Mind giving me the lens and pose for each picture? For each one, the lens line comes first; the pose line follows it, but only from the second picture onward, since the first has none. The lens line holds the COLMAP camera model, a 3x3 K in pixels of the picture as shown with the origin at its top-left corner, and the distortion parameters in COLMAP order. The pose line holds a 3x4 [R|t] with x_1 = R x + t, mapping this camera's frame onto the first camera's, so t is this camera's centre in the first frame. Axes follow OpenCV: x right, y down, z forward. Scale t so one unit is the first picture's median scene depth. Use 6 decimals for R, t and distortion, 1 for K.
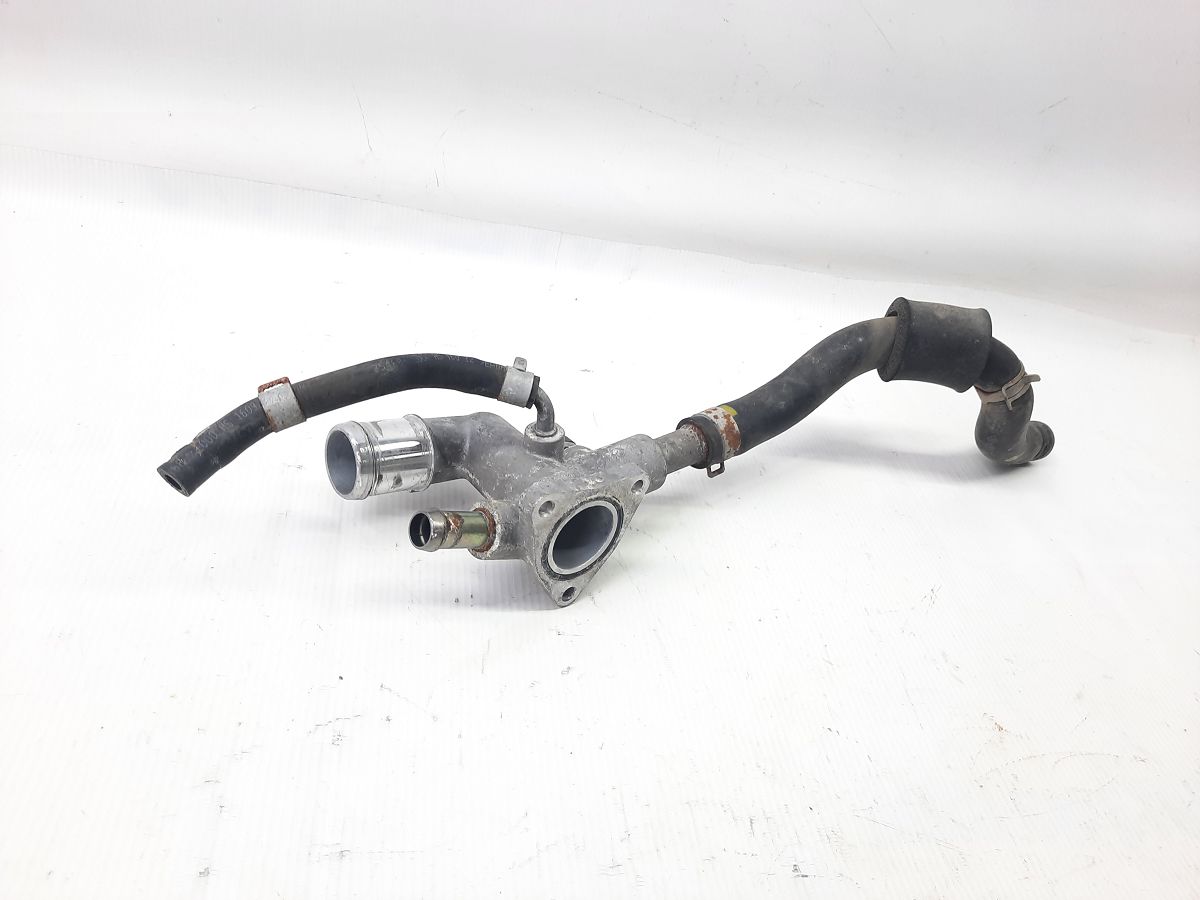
lens RADIAL K [[877.9, 0, 600.0], [0, 877.9, 450.0], [0, 0, 1]] dist [0.037152, -0.061024]
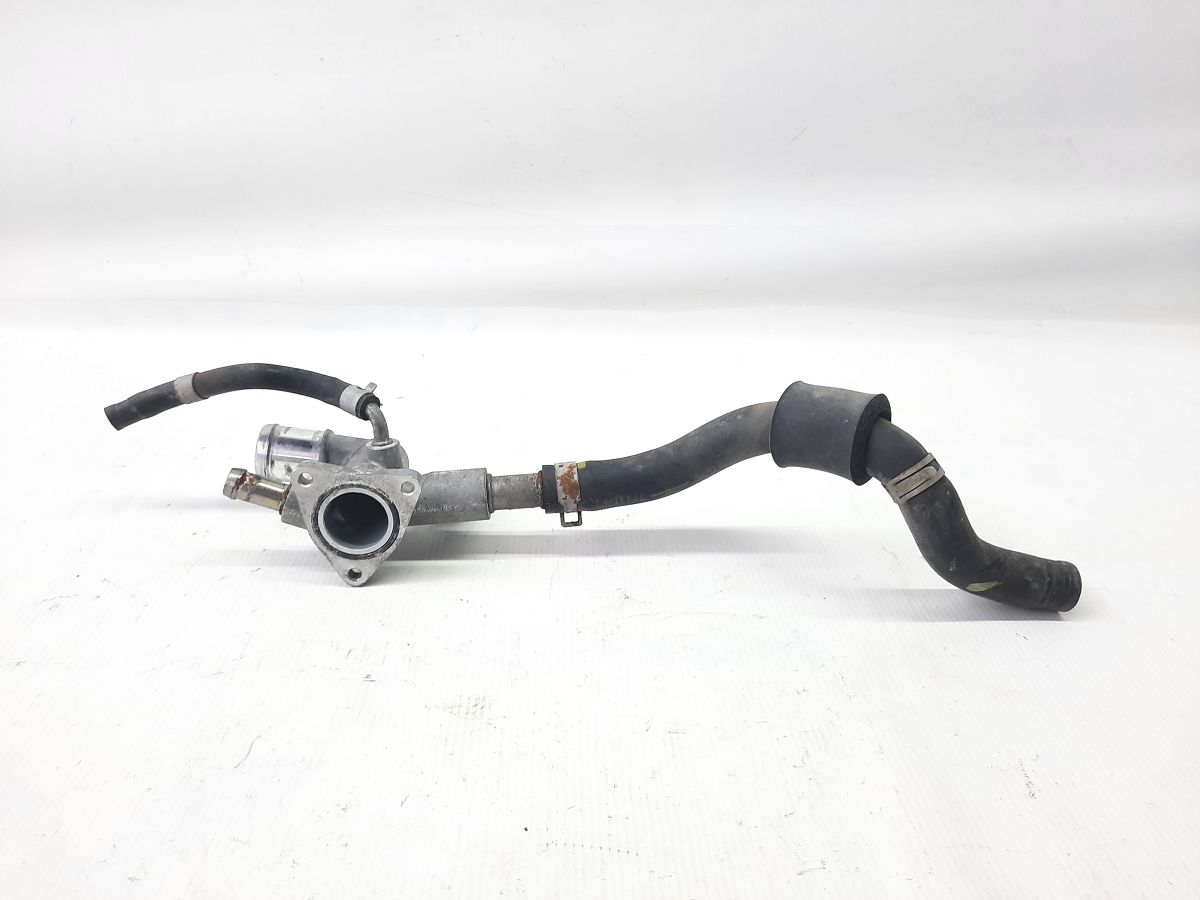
lens RADIAL K [[877.9, 0, 600.0], [0, 877.9, 450.0], [0, 0, 1]] dist [0.037152, -0.061024]
pose [[0.974393, -0.131294, -0.182540, 0.668994], [0.092789, 0.974261, -0.205441, 0.367771], [0.204815, 0.183242, 0.961495, -0.161894]]
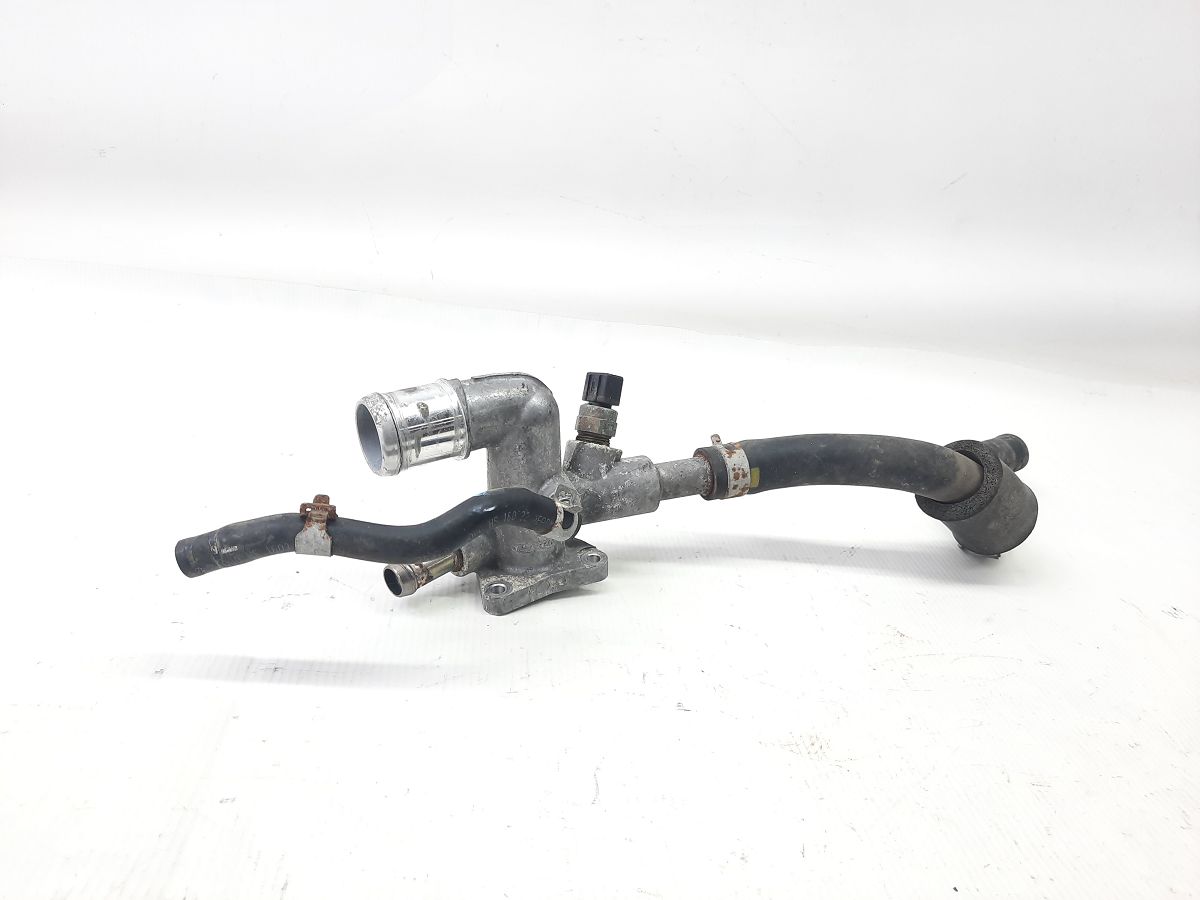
lens RADIAL K [[873.4, 0, 600.1], [0, 873.4, 456.6], [0, 0, 1]] dist [0.026884, -0.033247]
pose [[0.994999, -0.061176, -0.078957, 0.187617], [0.040564, 0.969858, -0.240269, 0.353682], [0.091276, 0.235865, 0.967490, -0.126293]]
